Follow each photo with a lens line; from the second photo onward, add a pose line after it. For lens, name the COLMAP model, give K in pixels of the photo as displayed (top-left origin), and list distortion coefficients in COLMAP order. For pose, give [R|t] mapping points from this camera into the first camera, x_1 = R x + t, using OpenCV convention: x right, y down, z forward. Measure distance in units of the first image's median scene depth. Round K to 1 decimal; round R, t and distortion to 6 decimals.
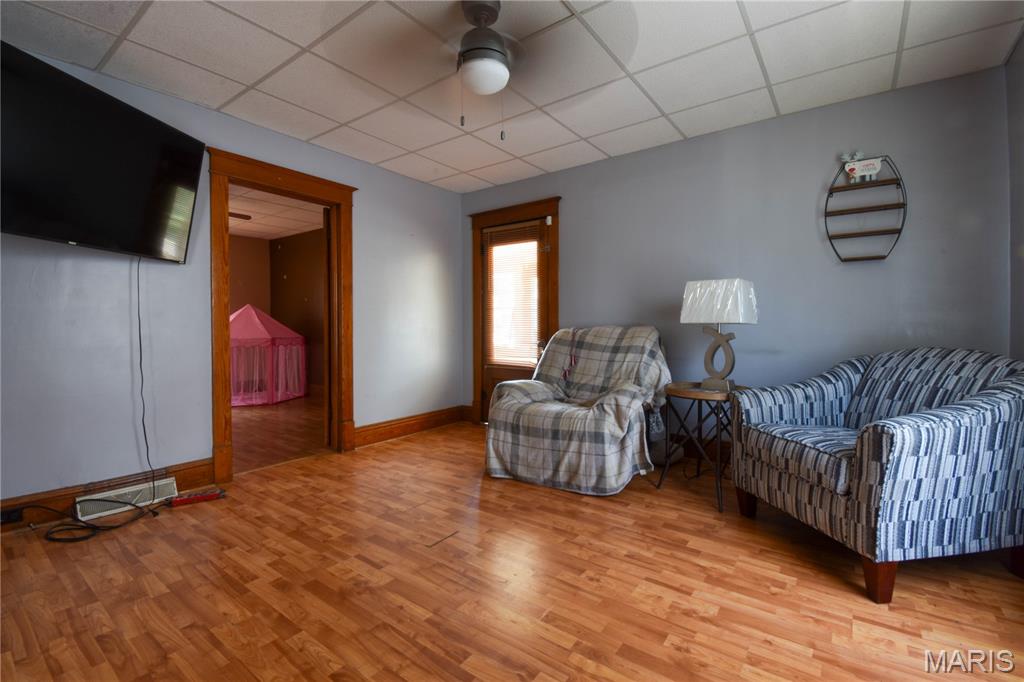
lens RADIAL K [[450.4, 0, 512.3], [0, 450.4, 332.3], [0, 0, 1]] dist [0.019193, -0.024274]
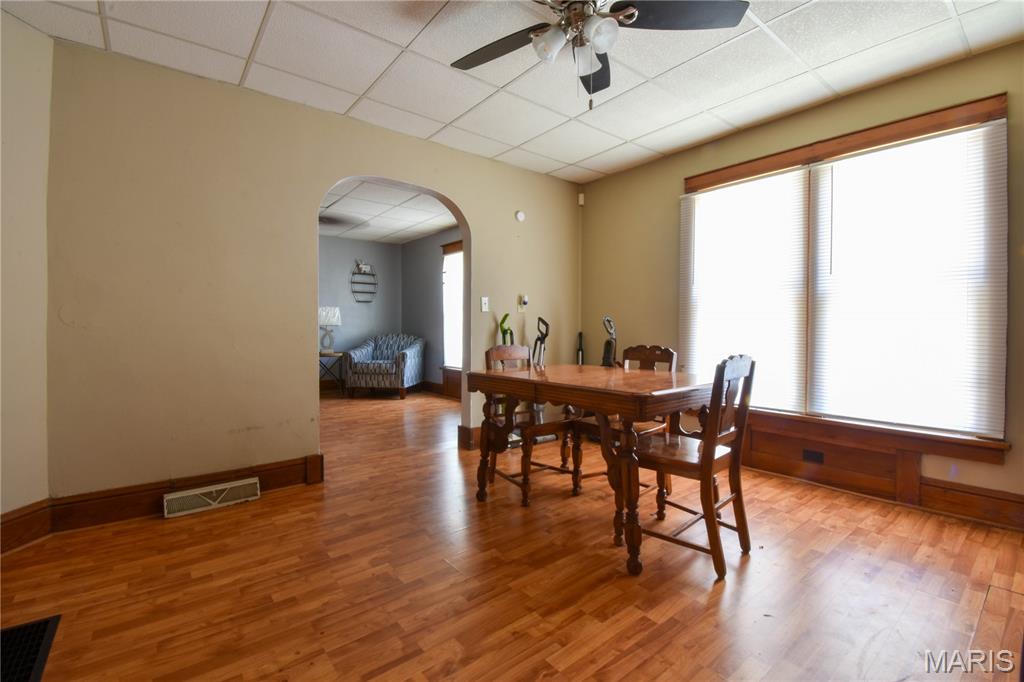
lens RADIAL K [[449.0, 0, 513.0], [0, 449.0, 332.2], [0, 0, 1]] dist [0.020935, -0.025438]
pose [[0.252254, -0.006370, 0.967640, -1.784524], [0.009272, 0.999948, 0.004166, 0.016543], [-0.967617, 0.007921, 0.252300, -0.588971]]
